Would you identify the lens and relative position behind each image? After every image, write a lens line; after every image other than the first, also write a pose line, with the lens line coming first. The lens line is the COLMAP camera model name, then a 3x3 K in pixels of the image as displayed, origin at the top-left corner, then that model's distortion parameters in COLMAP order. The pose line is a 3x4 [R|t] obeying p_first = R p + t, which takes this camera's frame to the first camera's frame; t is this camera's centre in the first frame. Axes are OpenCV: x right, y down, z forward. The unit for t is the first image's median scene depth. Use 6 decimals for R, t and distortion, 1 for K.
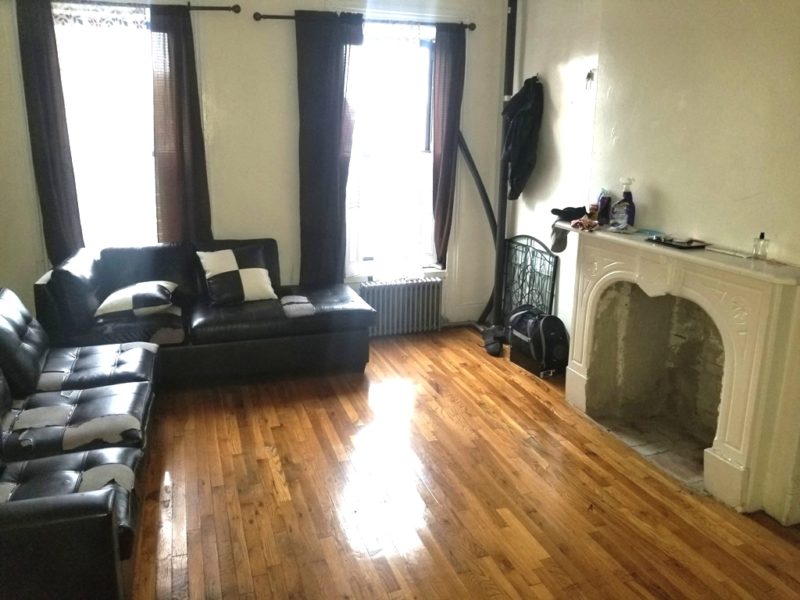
lens RADIAL K [[613.7, 0, 398.5], [0, 613.7, 283.2], [0, 0, 1]] dist [0.009814, -0.003121]
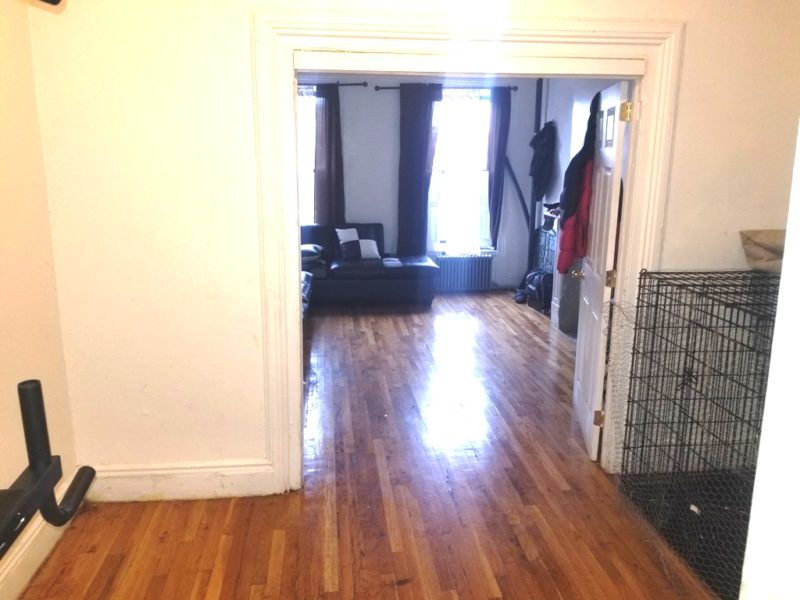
lens RADIAL K [[613.7, 0, 398.5], [0, 613.7, 283.2], [0, 0, 1]] dist [0.009814, -0.003121]
pose [[0.976917, 0.039960, -0.209850, 0.194438], [-0.047042, 0.998476, -0.028867, 0.135682], [0.208377, 0.038072, 0.977307, -0.587486]]
